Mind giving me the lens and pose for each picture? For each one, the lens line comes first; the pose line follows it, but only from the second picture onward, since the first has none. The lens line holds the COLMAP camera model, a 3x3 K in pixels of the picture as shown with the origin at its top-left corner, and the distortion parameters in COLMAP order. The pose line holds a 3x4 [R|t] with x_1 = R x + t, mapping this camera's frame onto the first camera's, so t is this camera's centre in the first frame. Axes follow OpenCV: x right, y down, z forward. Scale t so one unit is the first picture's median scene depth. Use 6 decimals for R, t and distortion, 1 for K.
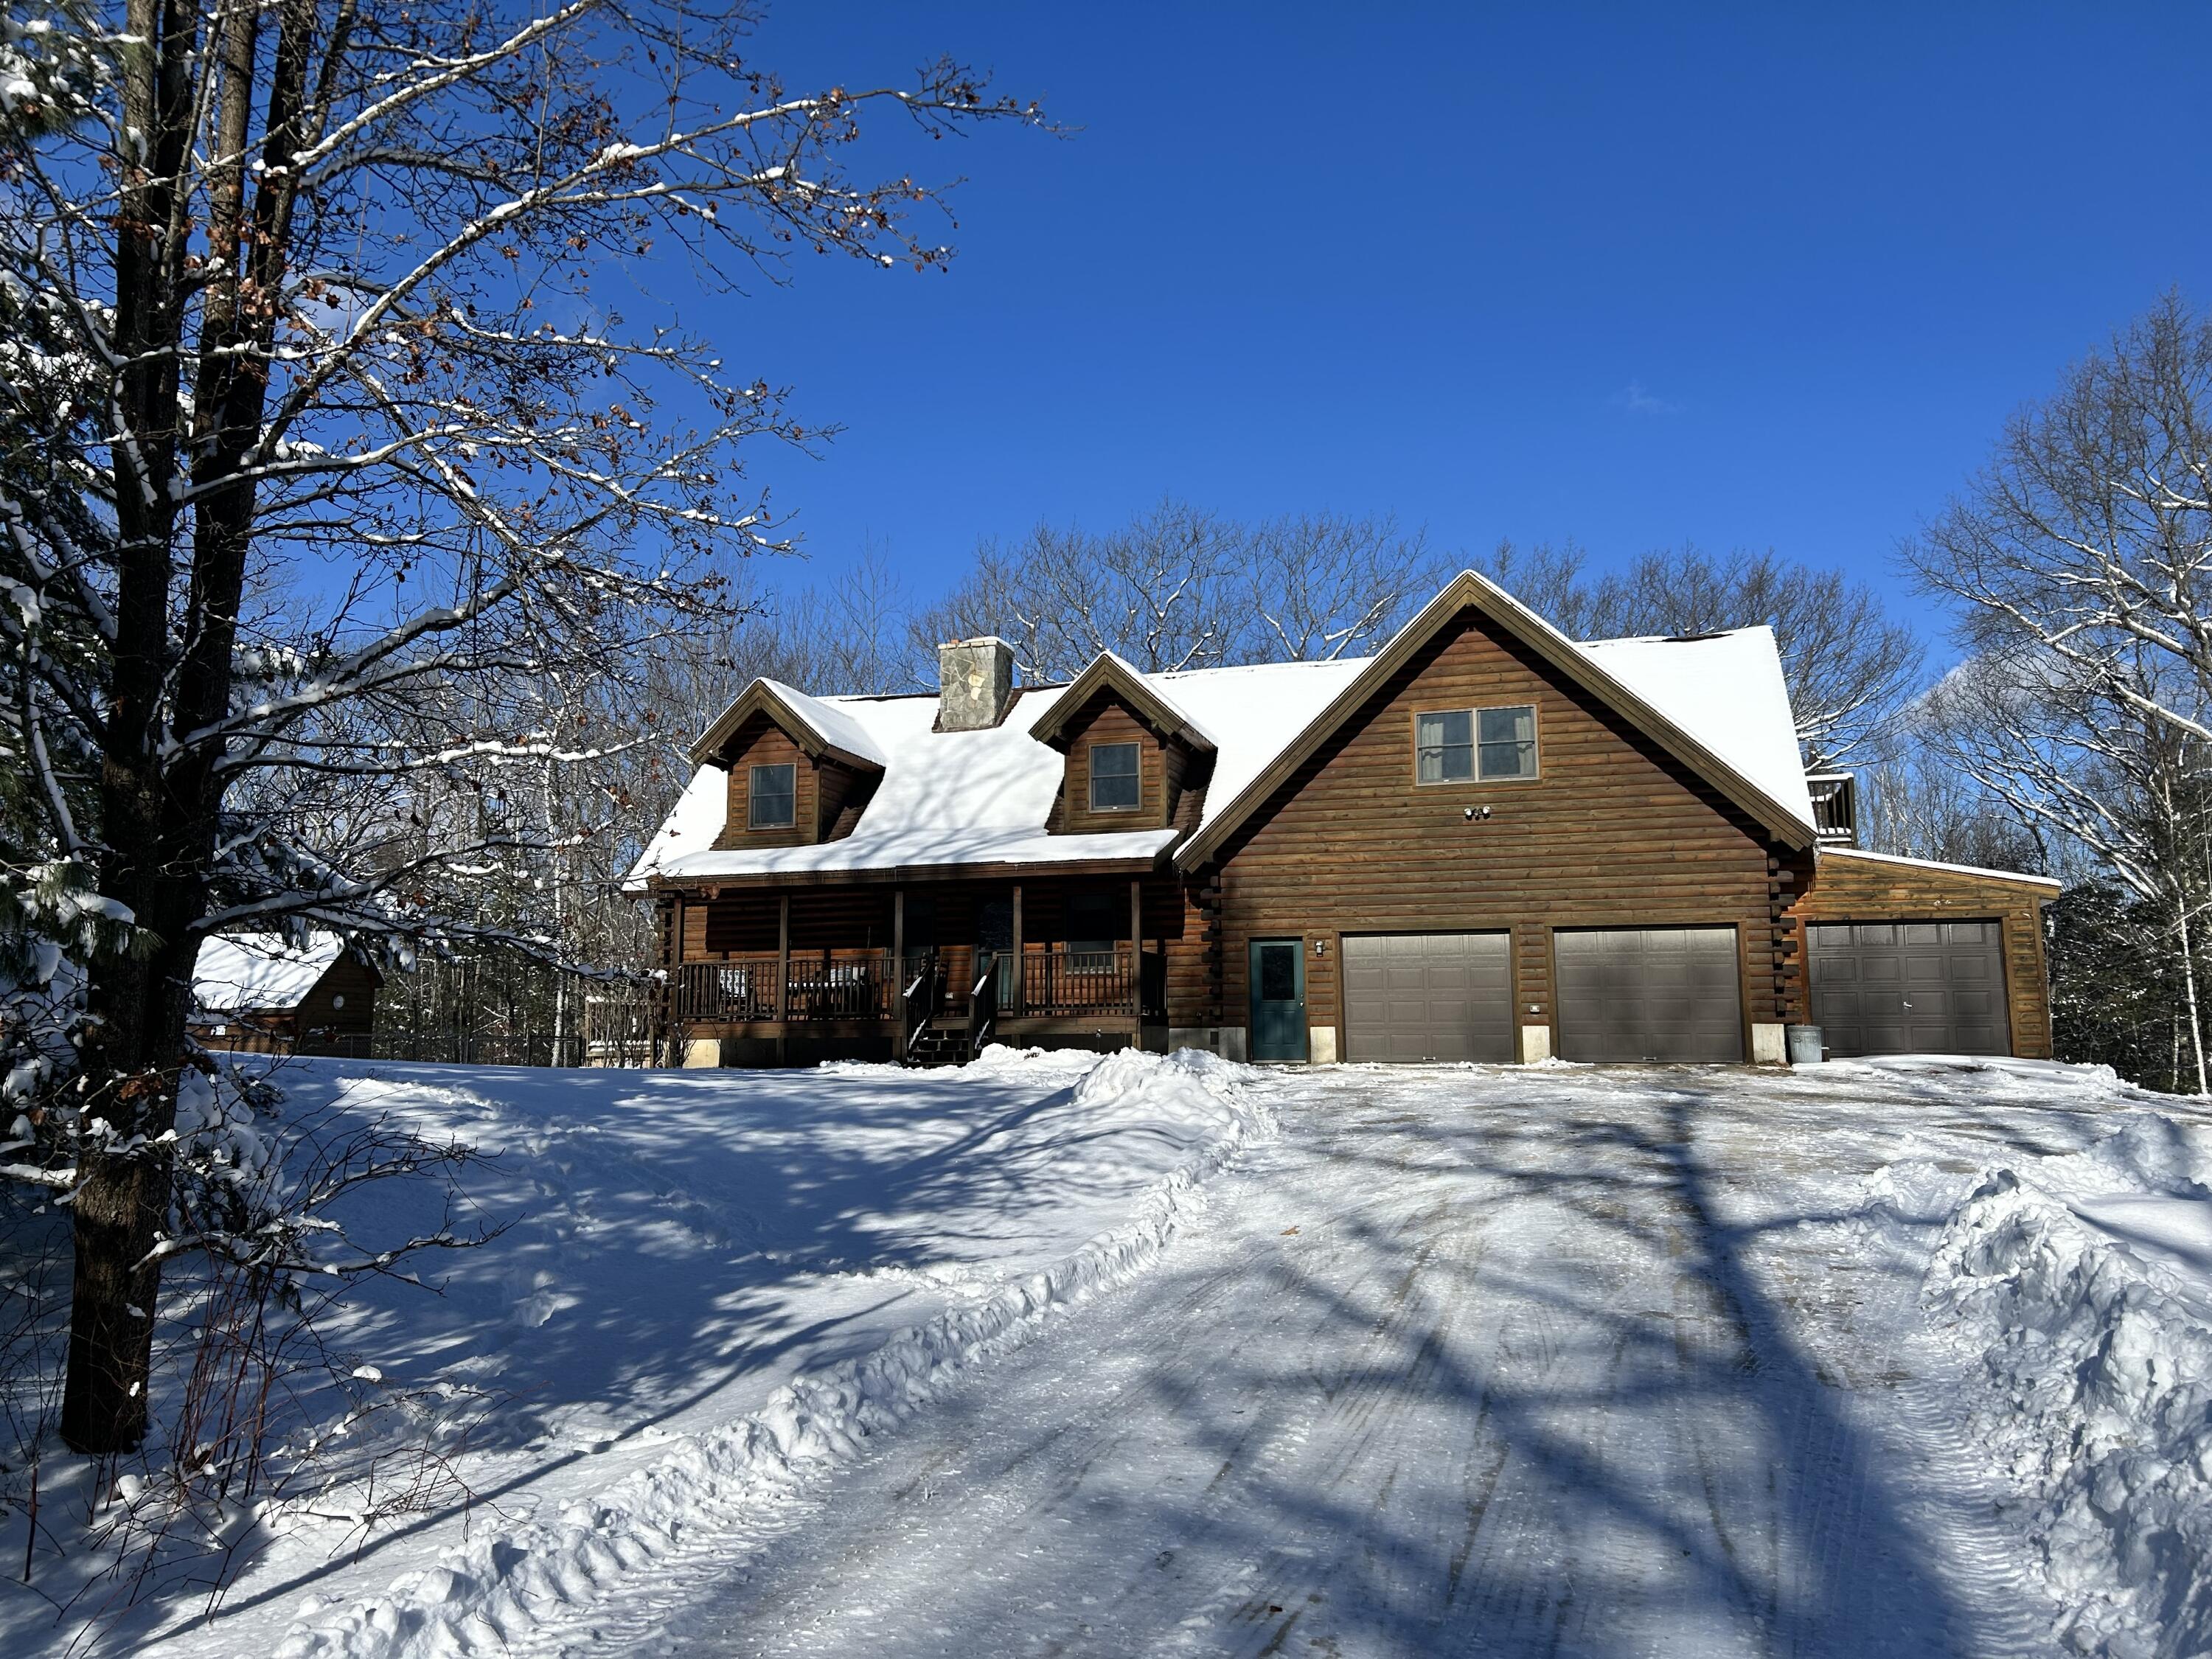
lens RADIAL K [[1614.2, 0, 1073.8], [0, 1614.2, 837.5], [0, 0, 1]] dist [0.065103, -0.000872]
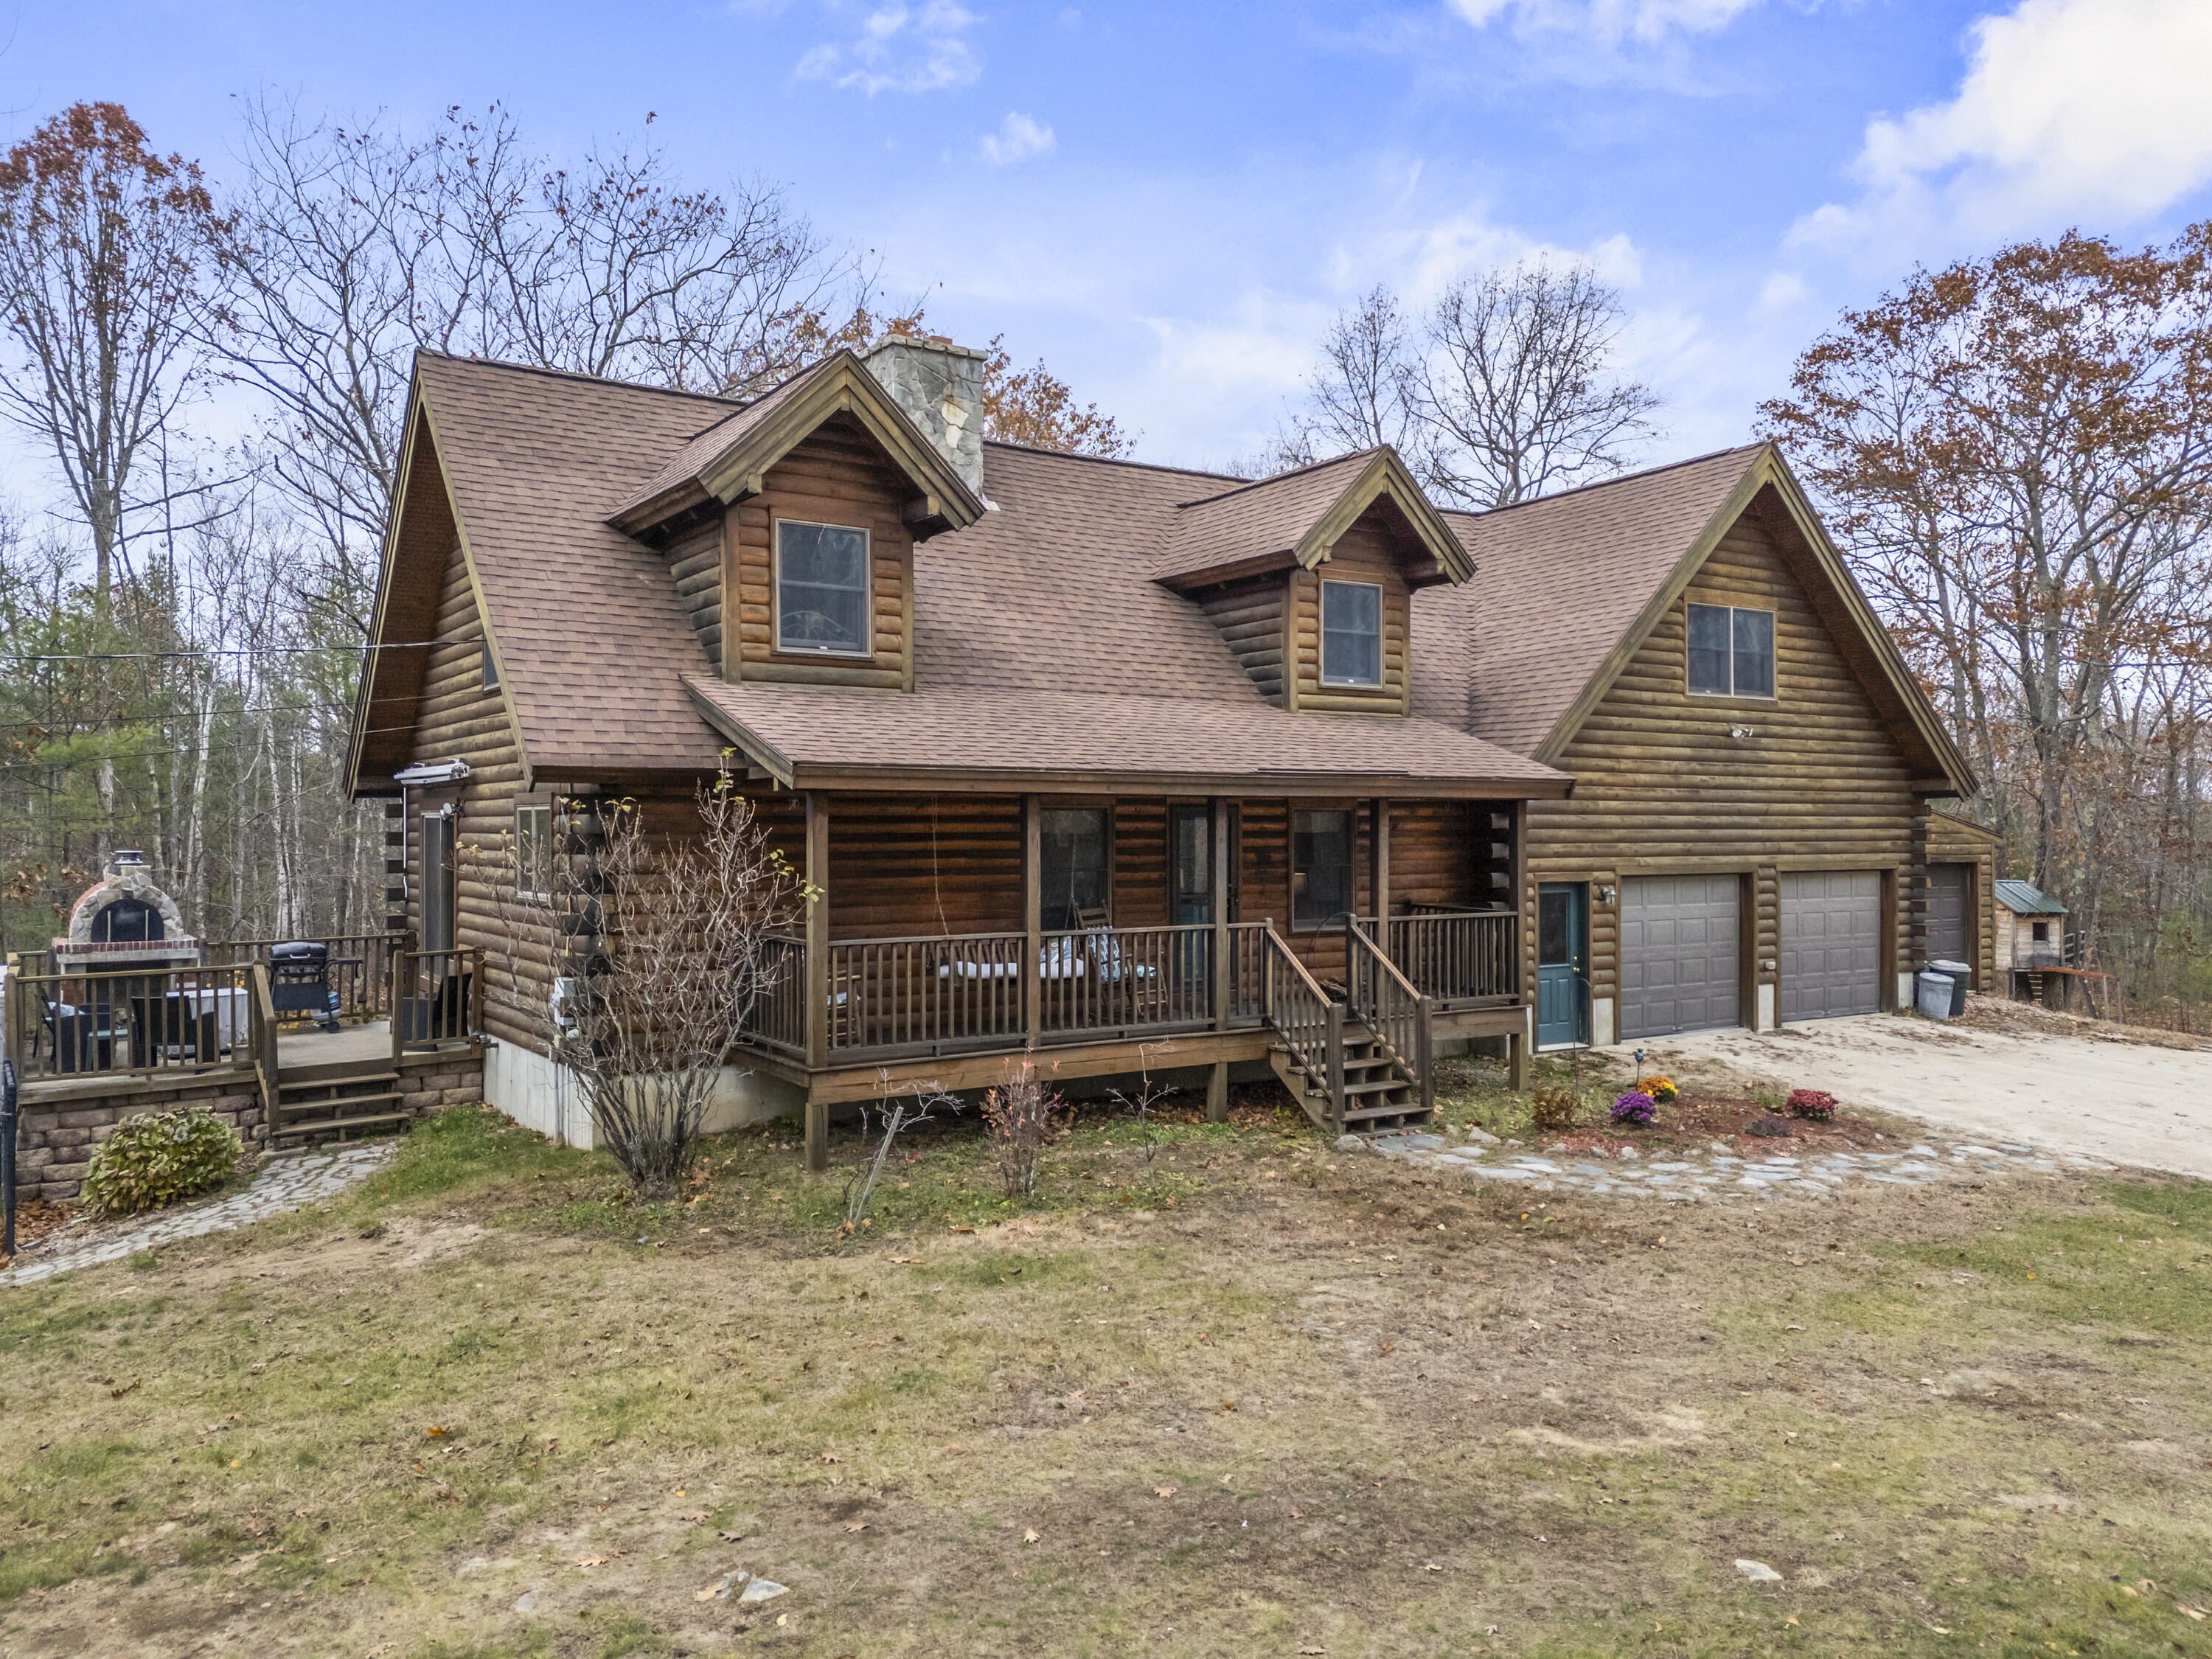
lens RADIAL K [[1596.0, 0, 1105.8], [0, 1596.0, 814.1], [0, 0, 1]] dist [0.085697, -0.093072]
pose [[0.638477, 0.009798, 0.769578, -0.586619], [-0.103763, 0.991886, 0.073459, -0.001779], [-0.762614, -0.126756, 0.634313, 0.701748]]
